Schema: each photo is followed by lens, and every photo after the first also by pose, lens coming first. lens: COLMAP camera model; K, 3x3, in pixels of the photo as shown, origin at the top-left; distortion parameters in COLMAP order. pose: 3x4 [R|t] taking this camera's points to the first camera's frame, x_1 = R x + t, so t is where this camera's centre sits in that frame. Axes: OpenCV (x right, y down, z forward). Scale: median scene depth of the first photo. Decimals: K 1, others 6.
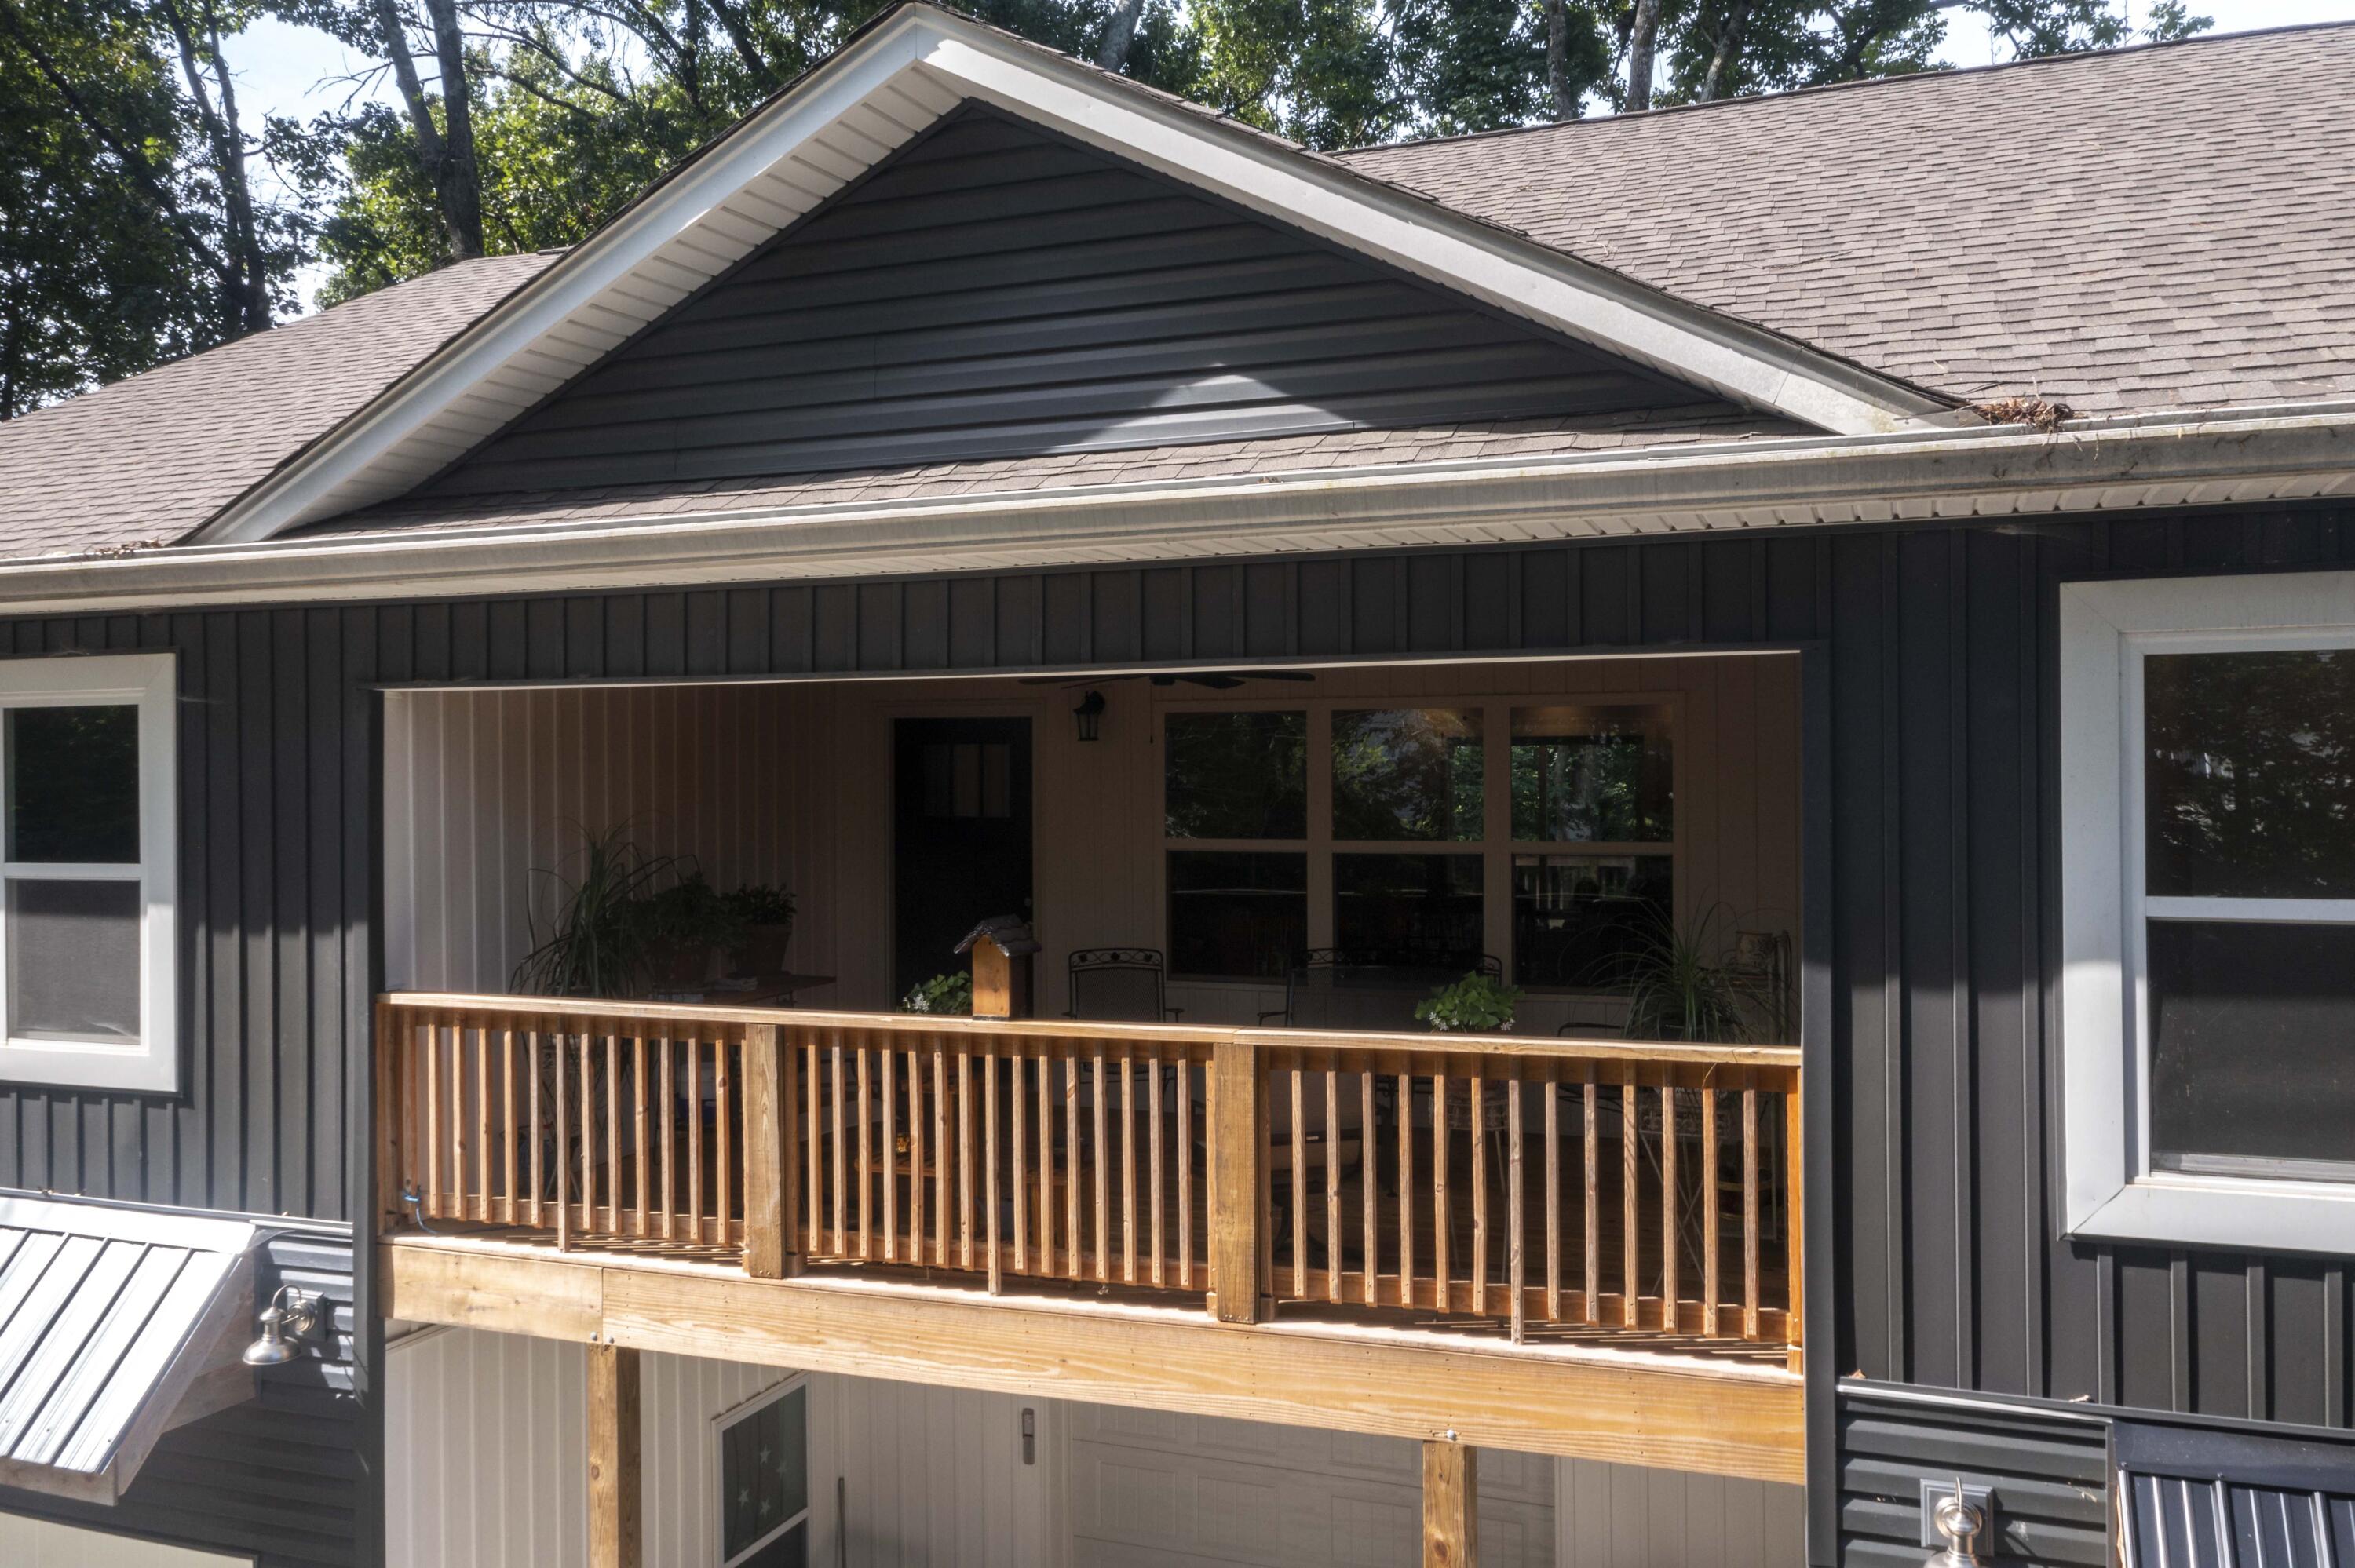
lens RADIAL K [[1859.8, 0, 1177.5], [0, 1859.8, 784.0], [0, 0, 1]] dist [-0.017790, 0.072359]
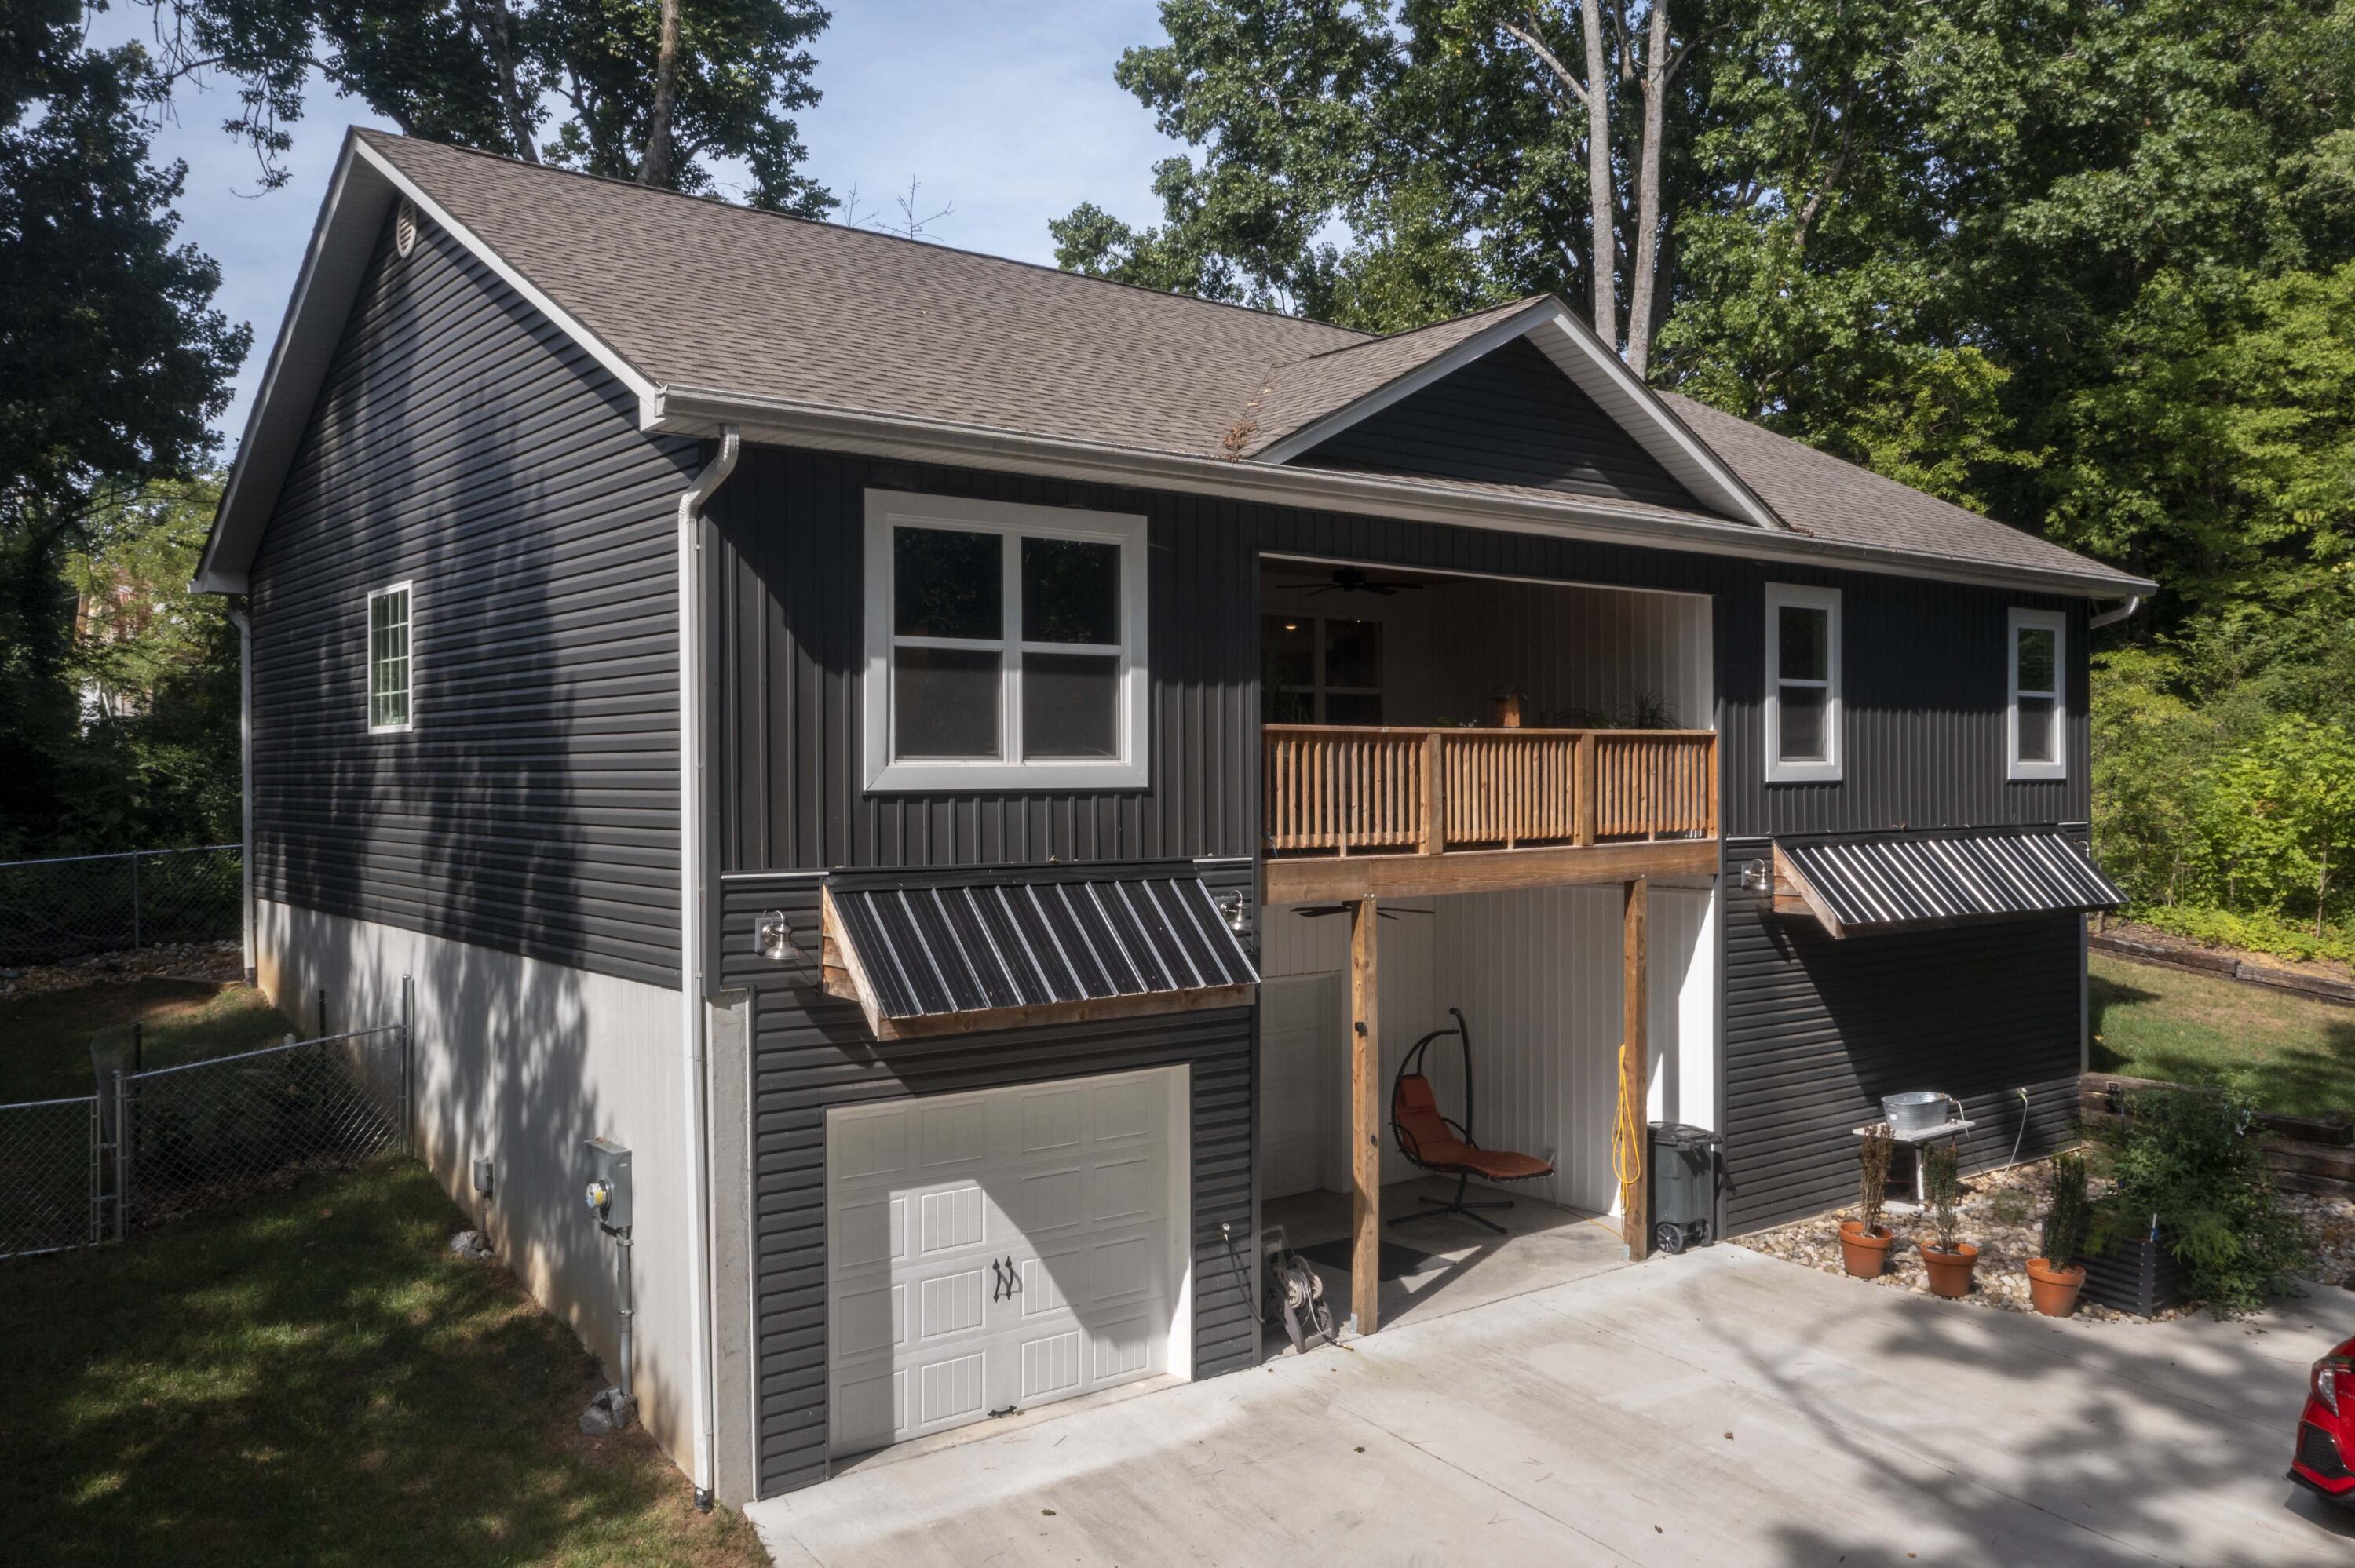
lens RADIAL K [[1859.8, 0, 1177.5], [0, 1859.8, 784.0], [0, 0, 1]] dist [-0.017790, 0.072359]
pose [[0.511693, 0.003164, 0.859162, -2.182989], [0.010994, 0.999887, -0.010230, 0.205006], [-0.859098, 0.014681, 0.511601, 0.172315]]
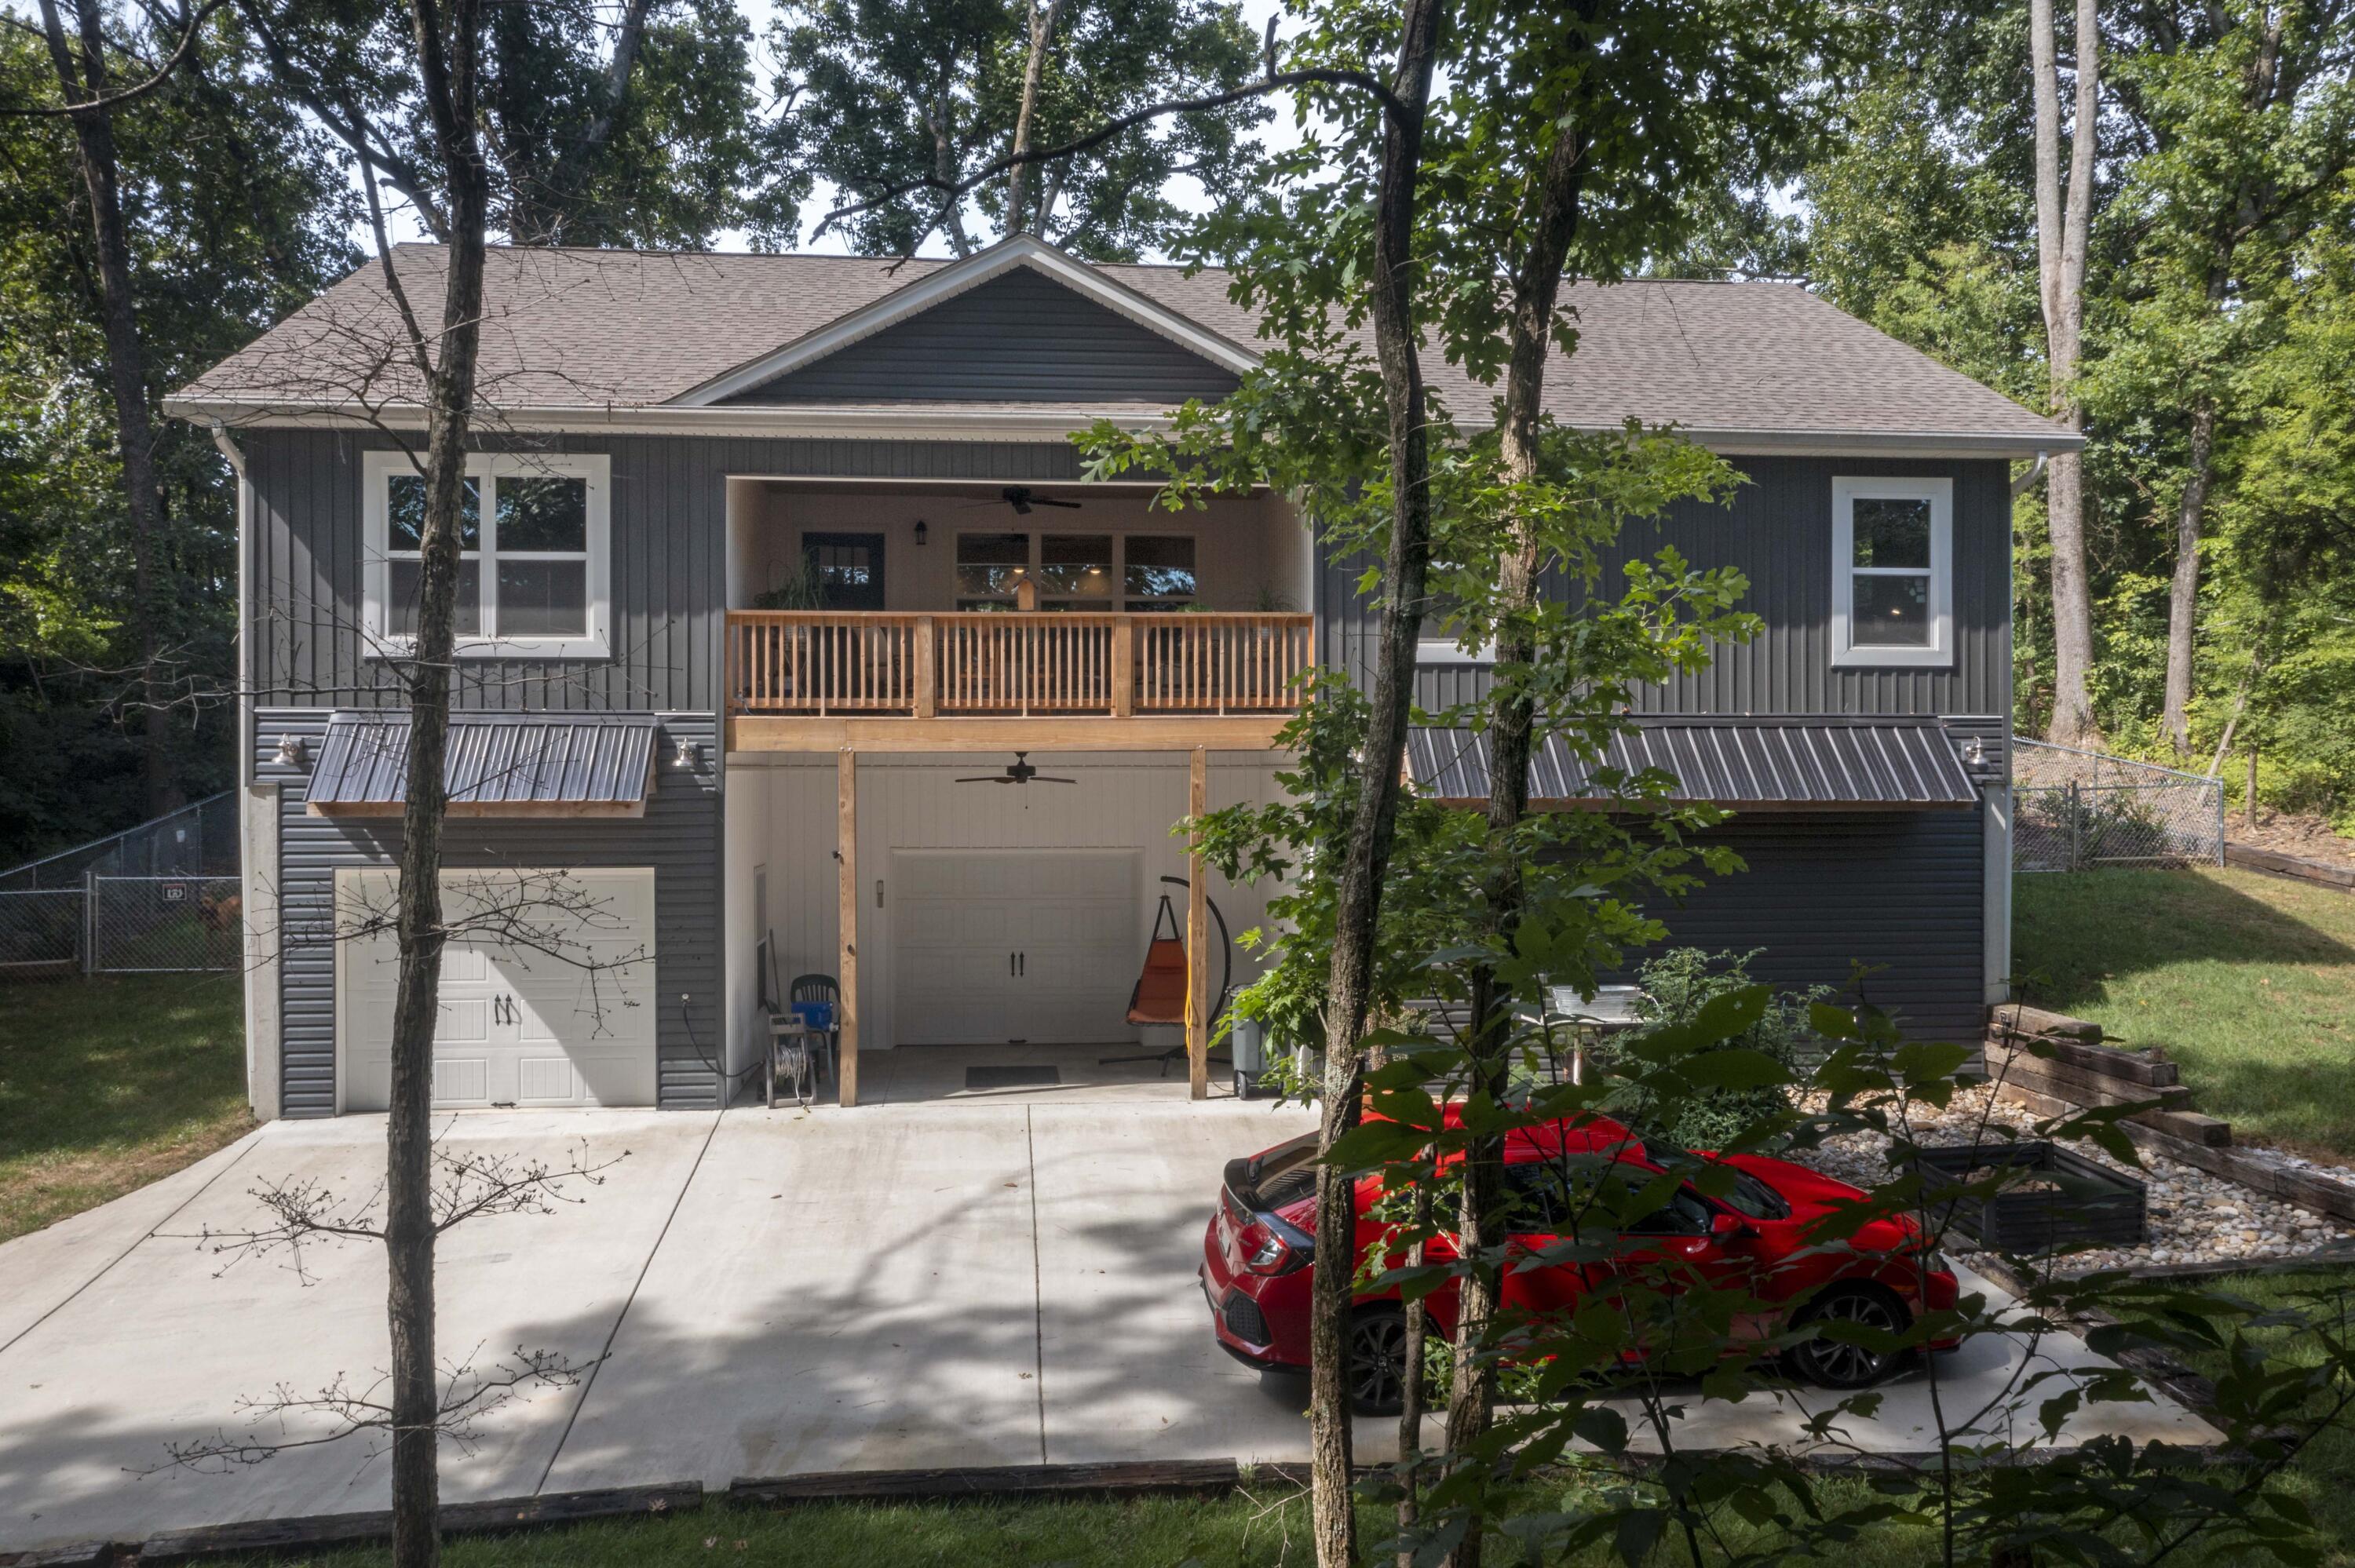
lens RADIAL K [[1859.8, 0, 1177.5], [0, 1859.8, 784.0], [0, 0, 1]] dist [-0.017790, 0.072359]
pose [[0.893380, 0.006567, 0.449254, -1.047582], [-0.003678, 0.999967, -0.007303, 0.372541], [-0.449287, 0.004872, 0.893374, -1.400335]]
